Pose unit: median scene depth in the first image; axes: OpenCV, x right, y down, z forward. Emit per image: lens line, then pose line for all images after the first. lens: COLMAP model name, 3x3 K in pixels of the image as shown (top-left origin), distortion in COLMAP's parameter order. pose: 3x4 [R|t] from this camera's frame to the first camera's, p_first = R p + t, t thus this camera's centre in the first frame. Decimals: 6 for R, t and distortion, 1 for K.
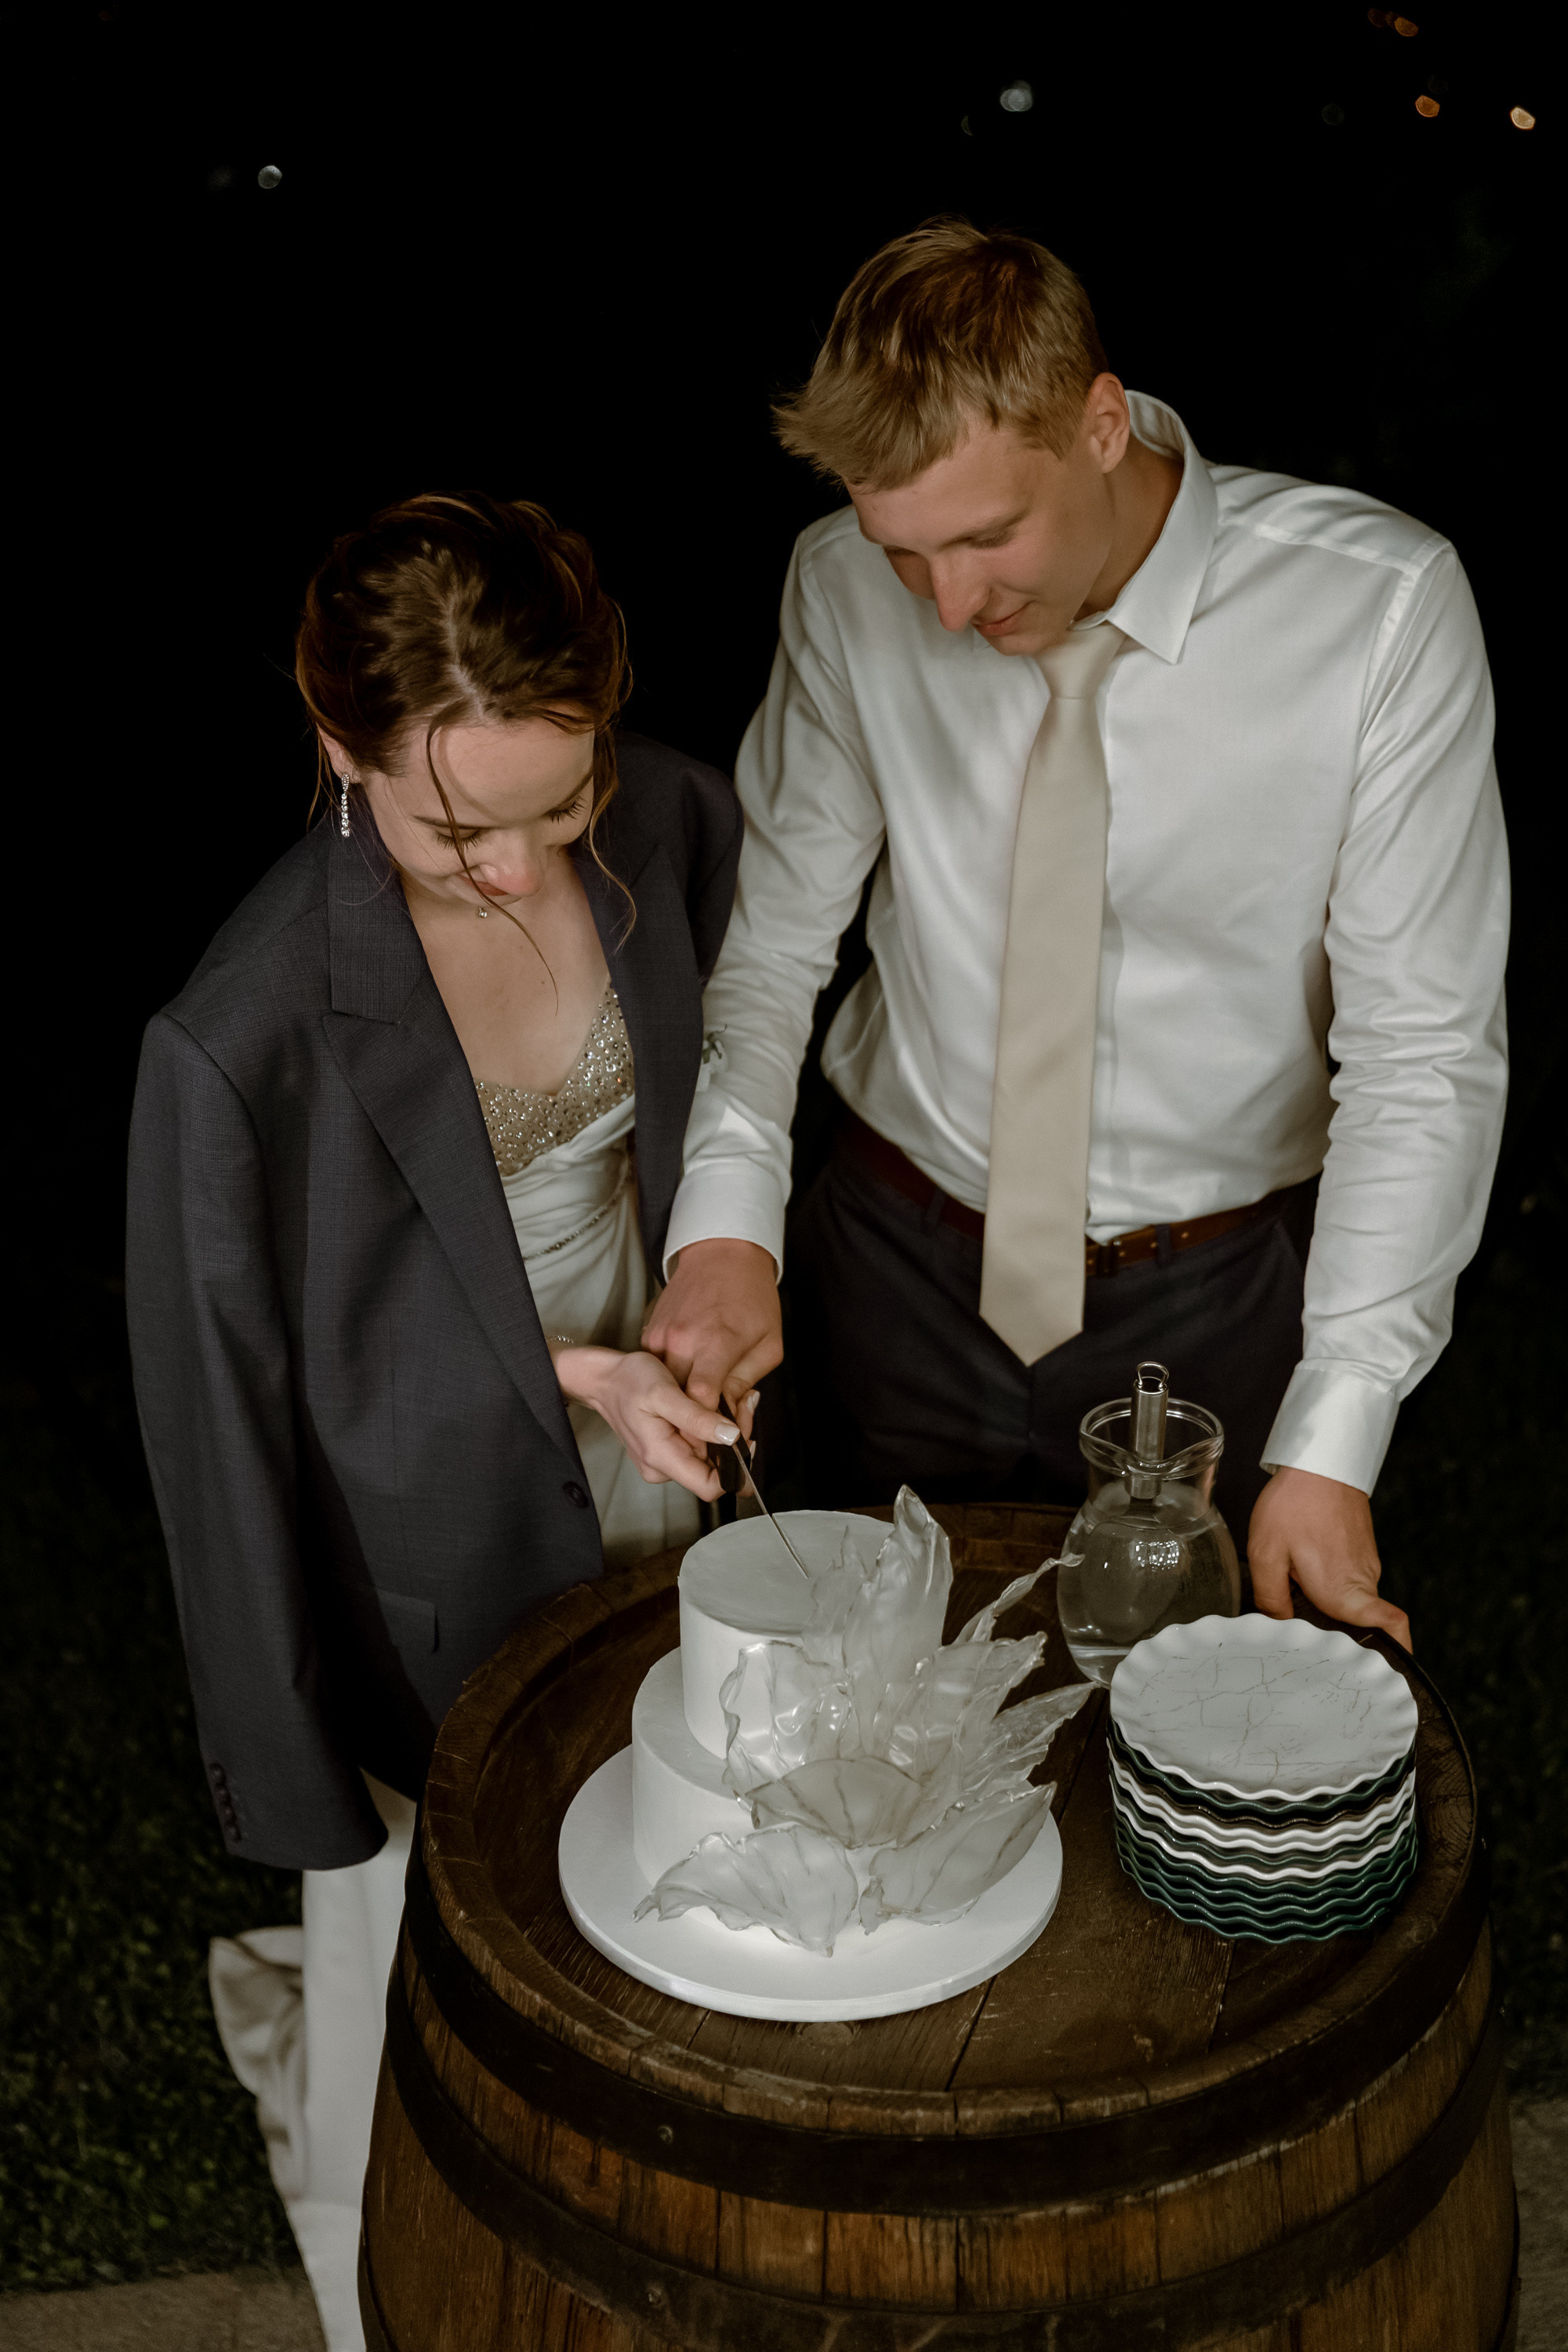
lens RADIAL K [[2817.2, 0, 784.0], [0, 2817.2, 1176.0], [0, 0, 1]] dist [-0.007085, 0.011484]
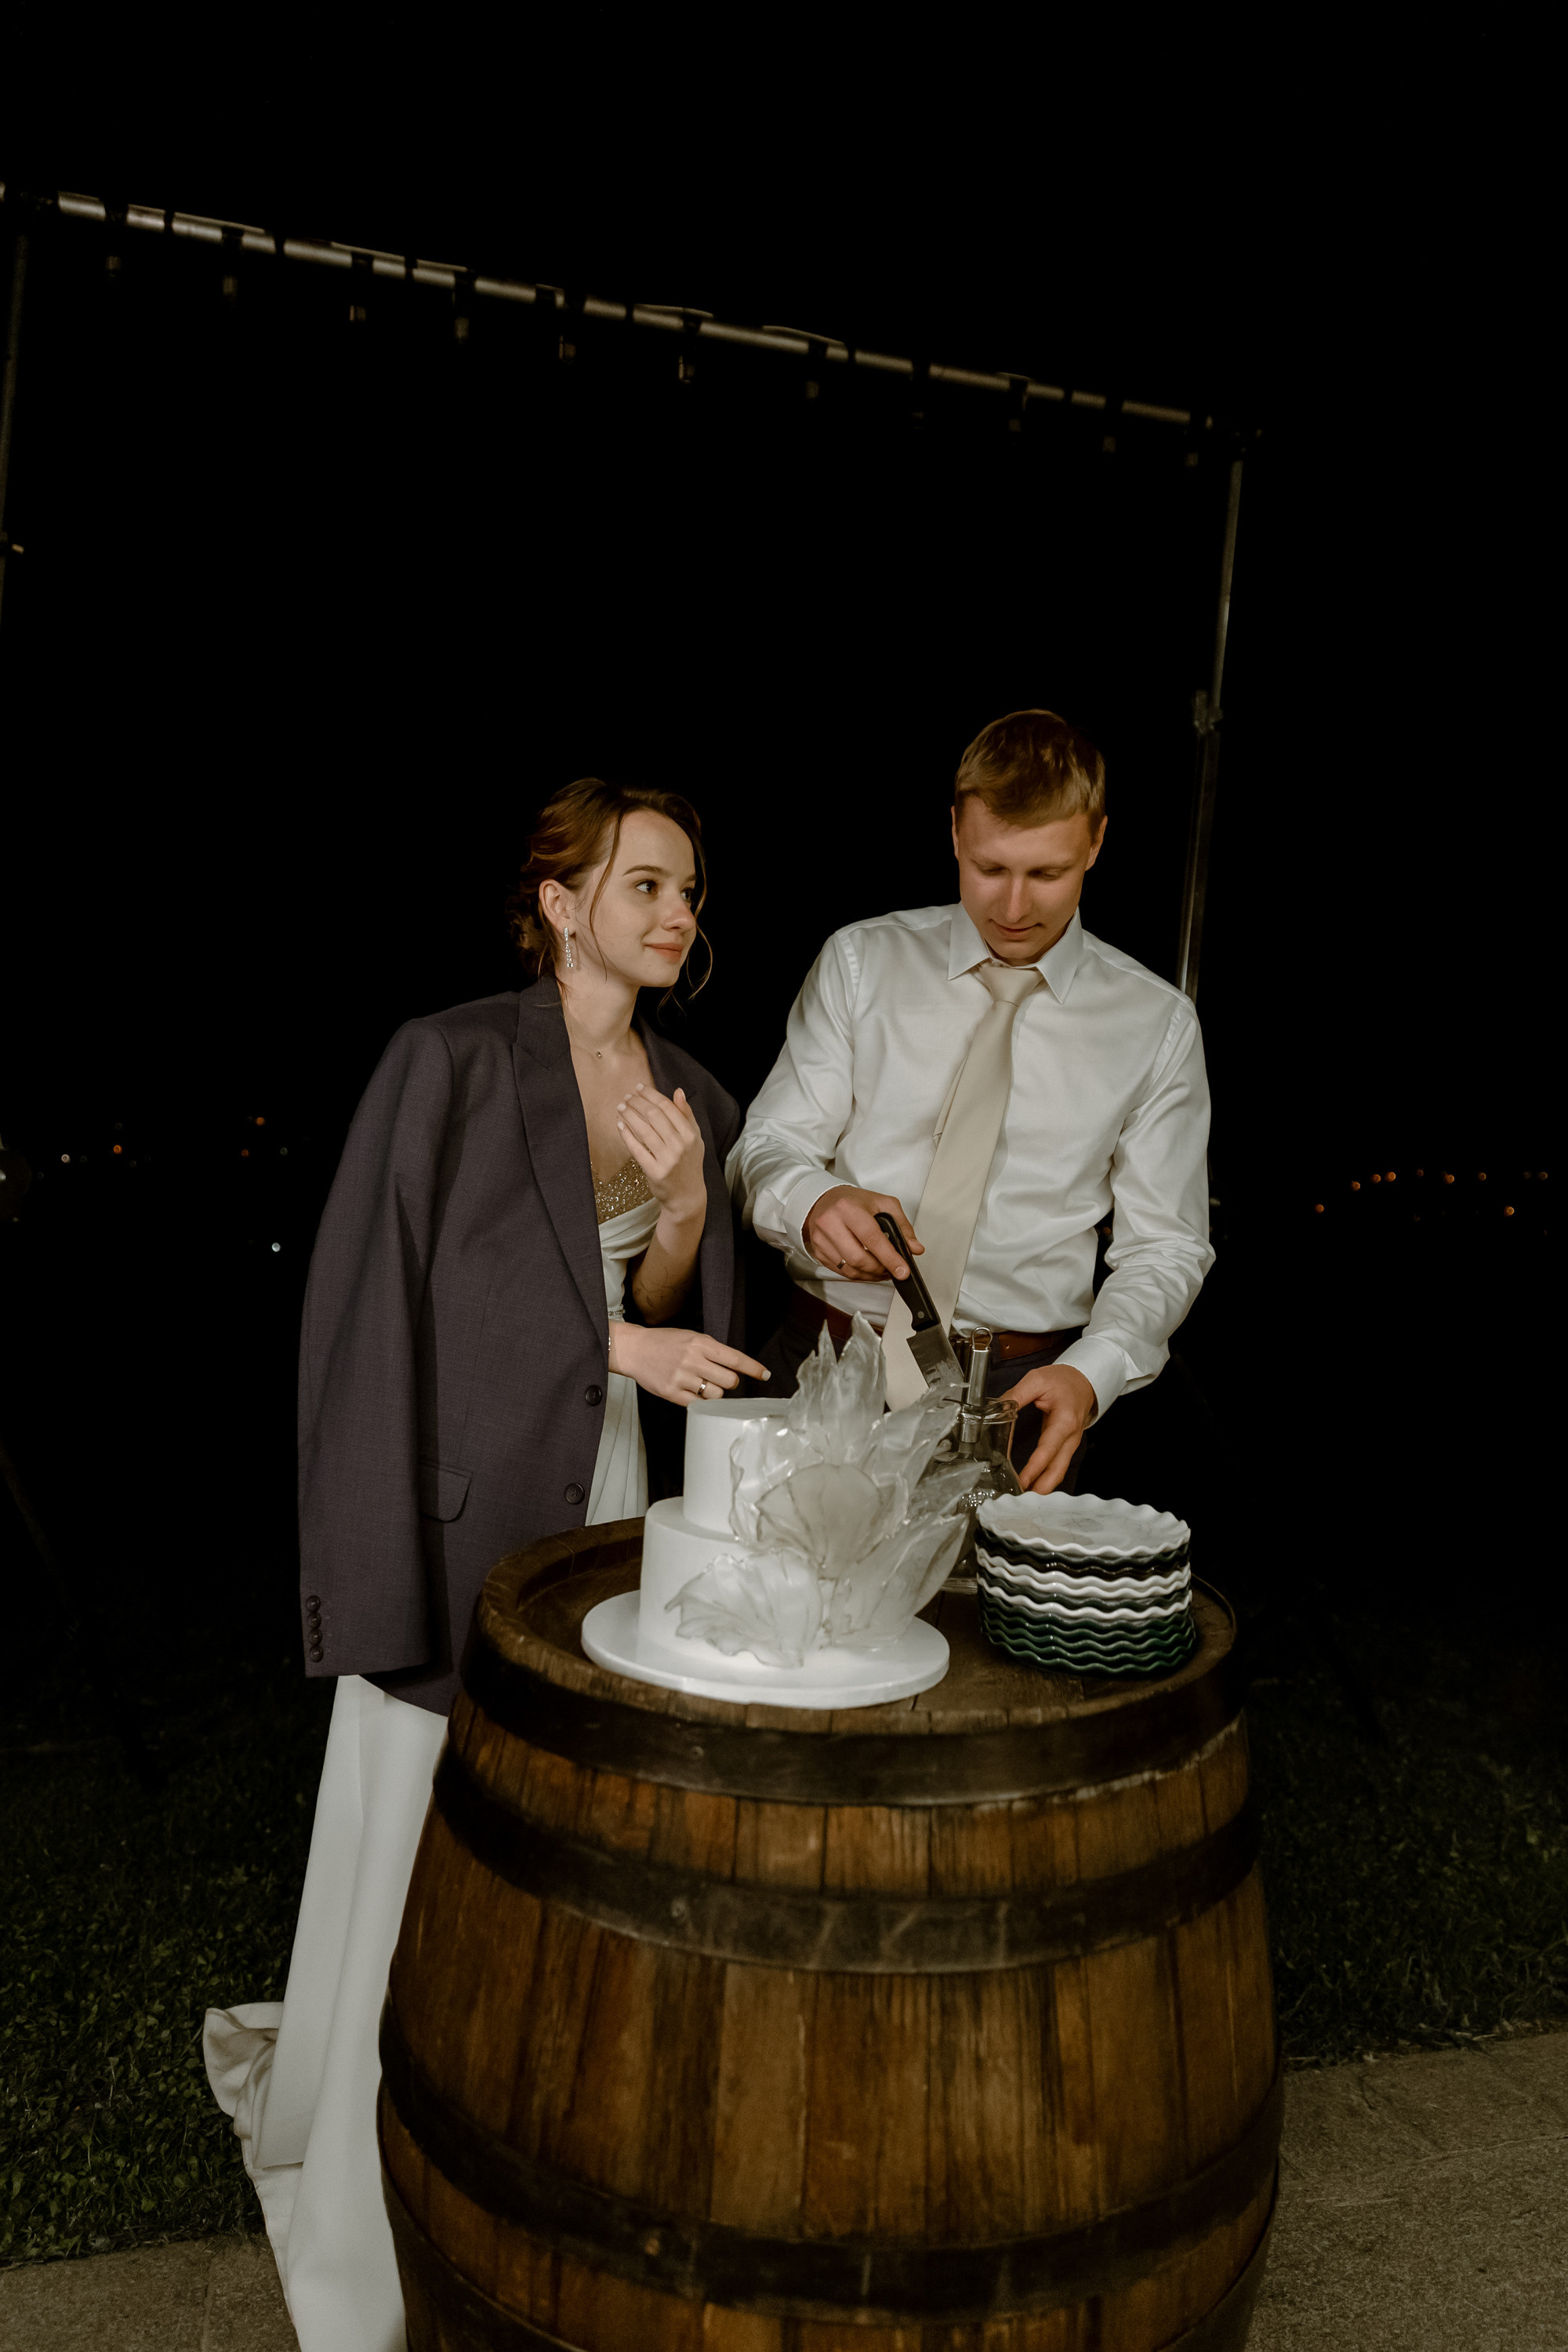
lens RADIAL K [[1526.2, 0, 784.0], [0, 1526.2, 1176.0], [0, 0, 1]] dist [0.001377, 0.000403]
pose [[0.987397, 0.063478, 0.144972, -0.114535], [-0.001567, 0.919910, -0.392127, 0.354980], [-0.158253, 0.386958, 0.908416, 0.256621]]
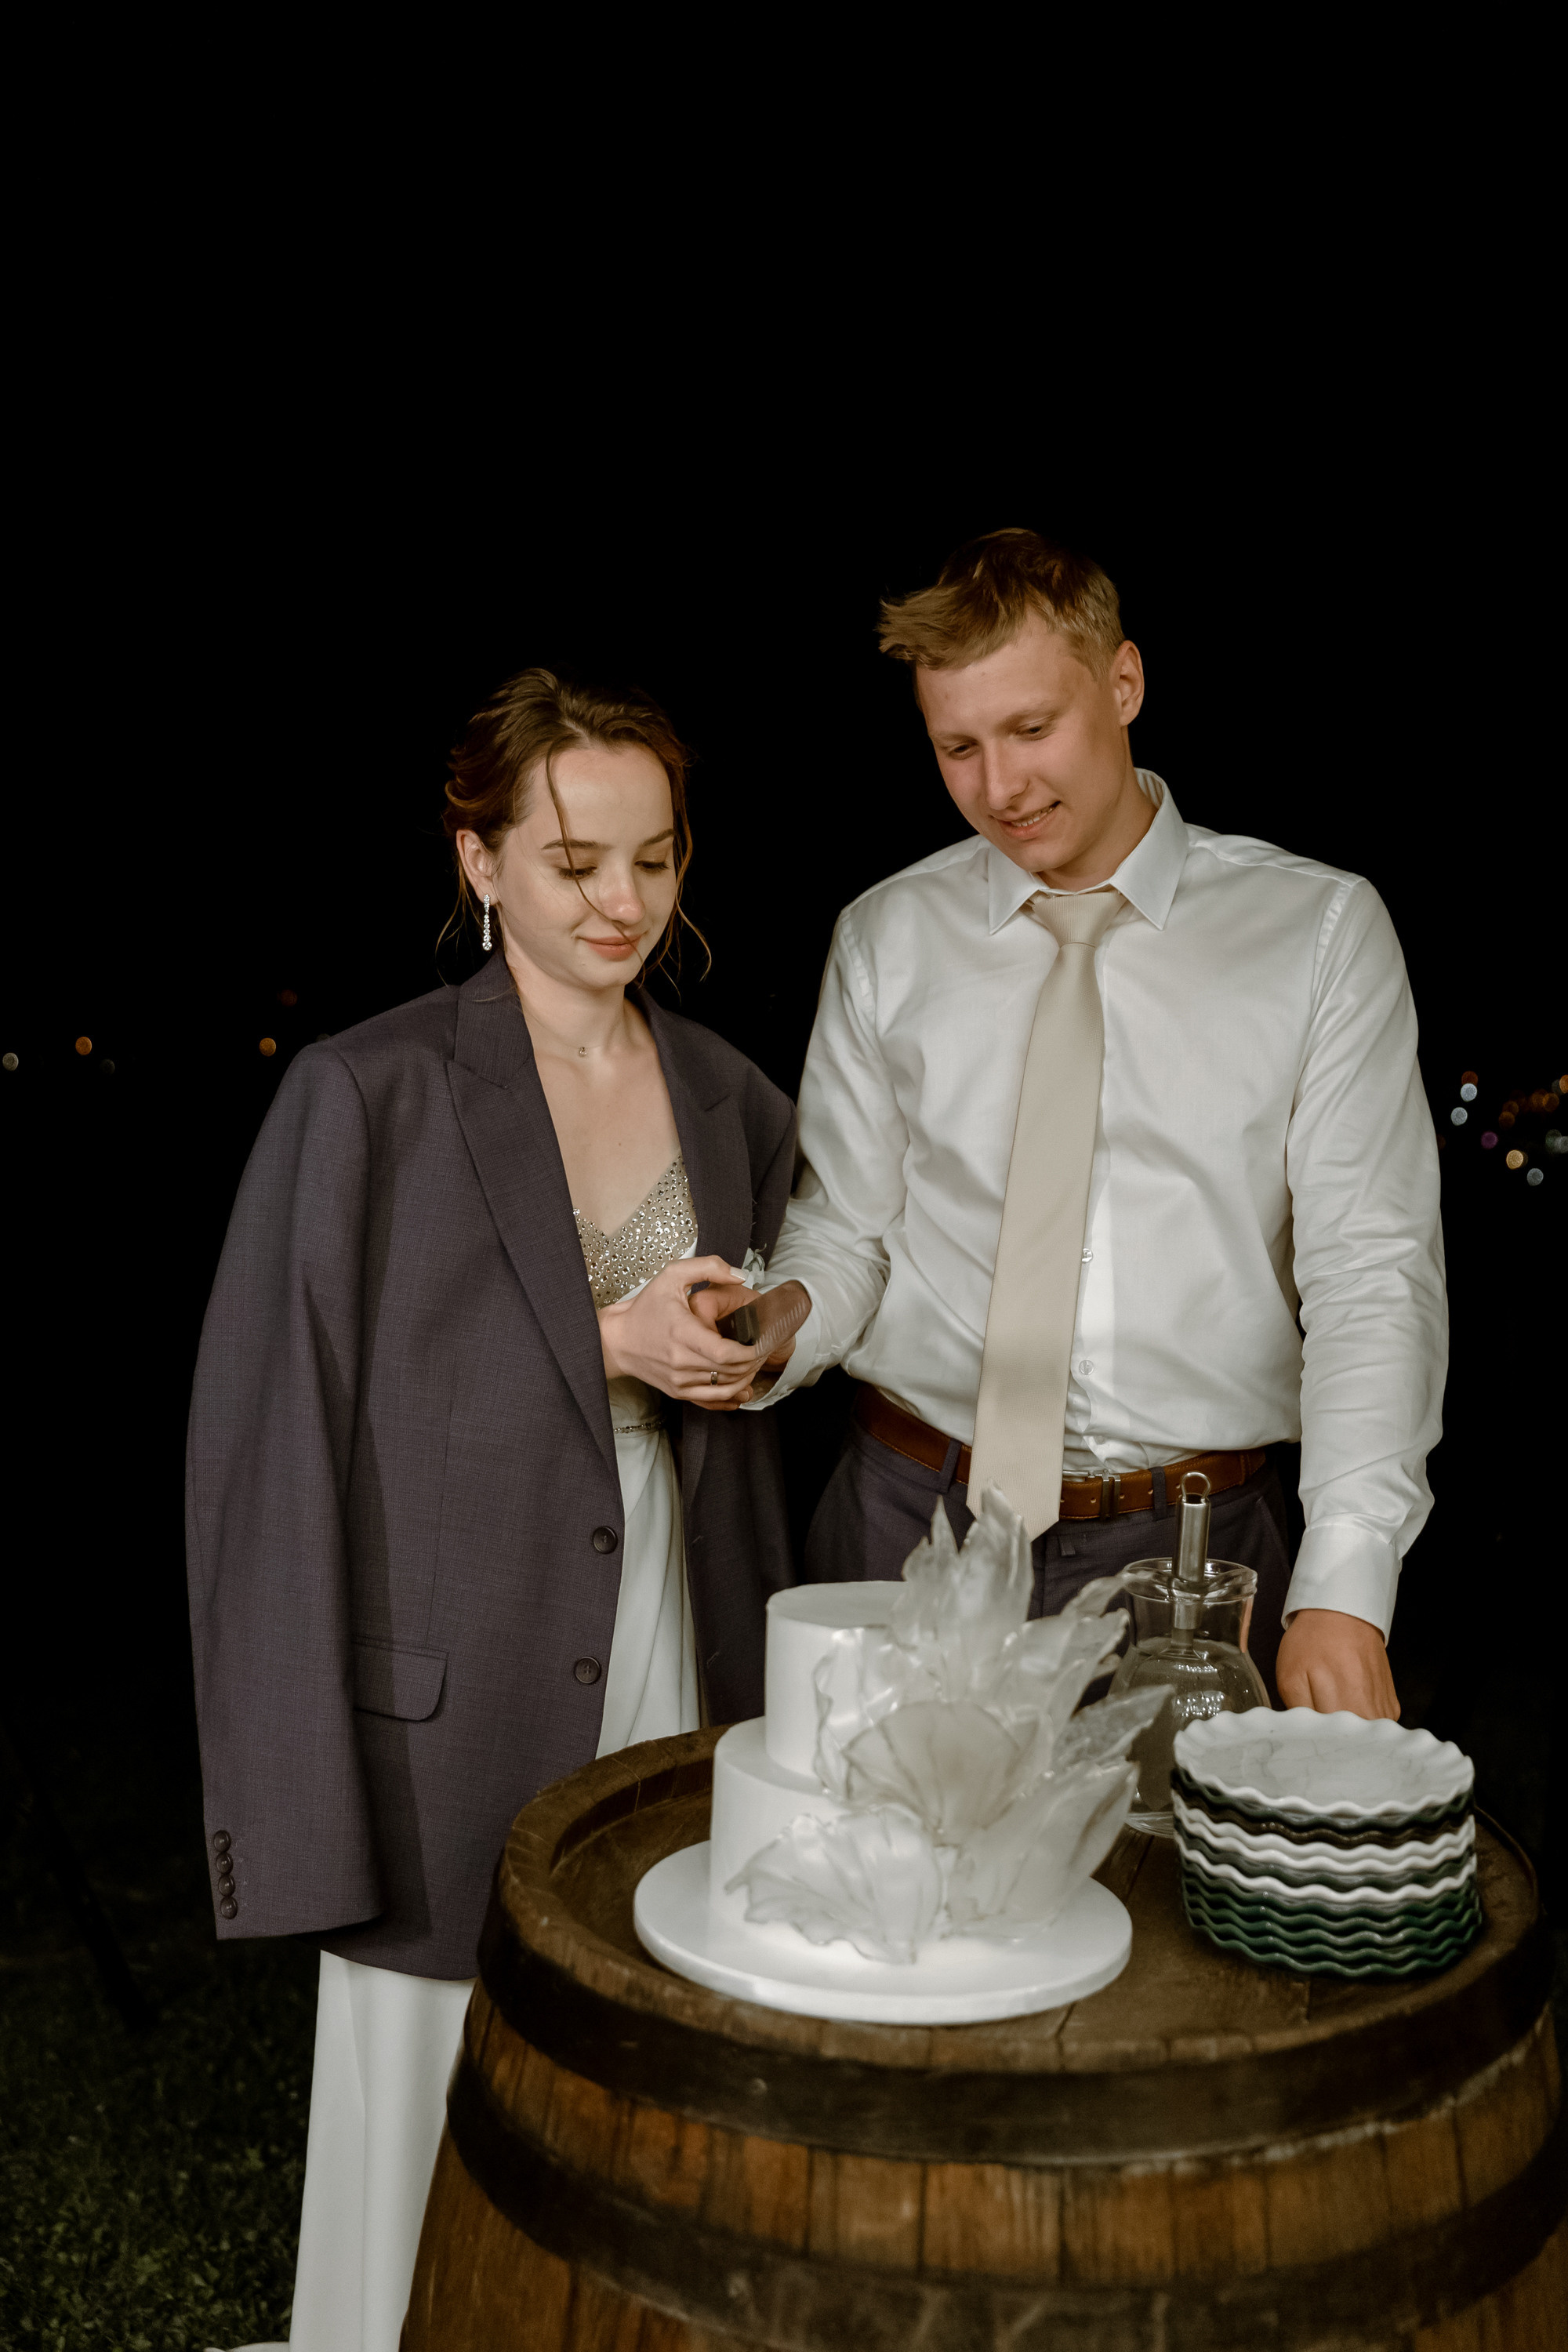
lens RADIAL K [[2379.2, 0, 784.0], [0, 2379.2, 1176.0], [0, 0, 1]] dist [0.006344, 0.000266]
pose [[0.999145, 0.035020, 0.021980, -0.059411], [-0.025242, 0.937684, -0.346570, 0.315825], [-0.032747, 0.345719, 0.937766, 0.113407]]
